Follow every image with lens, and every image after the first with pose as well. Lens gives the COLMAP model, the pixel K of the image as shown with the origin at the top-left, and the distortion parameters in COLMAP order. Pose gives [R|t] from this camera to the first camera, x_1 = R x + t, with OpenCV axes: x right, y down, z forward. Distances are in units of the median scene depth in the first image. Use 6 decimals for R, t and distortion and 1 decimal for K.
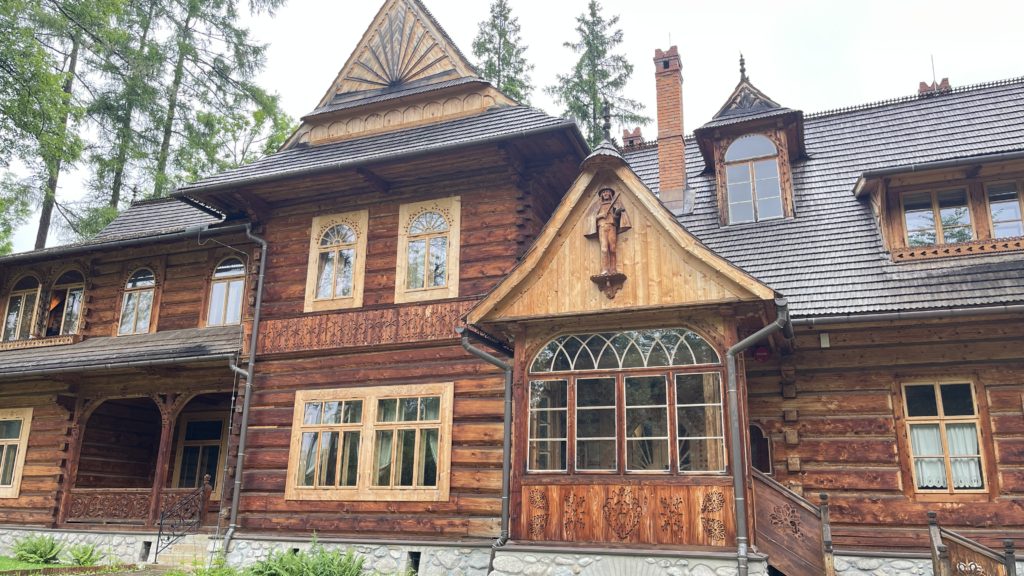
lens RADIAL K [[782.2, 0, 505.7], [0, 782.2, 282.2], [0, 0, 1]] dist [0.045914, -0.054099]
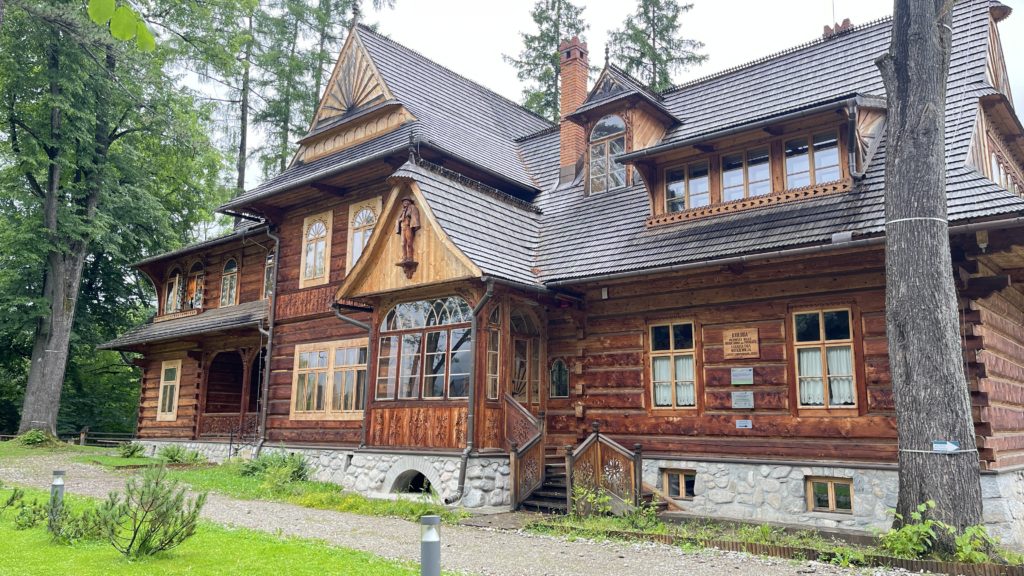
lens RADIAL K [[782.2, 0, 505.4], [0, 782.2, 284.9], [0, 0, 1]] dist [0.045914, -0.054099]
pose [[0.943502, -0.065097, -0.324909, 0.620408], [0.097350, 0.991699, 0.084003, -0.057186], [0.316744, -0.110887, 0.942007, -0.224450]]
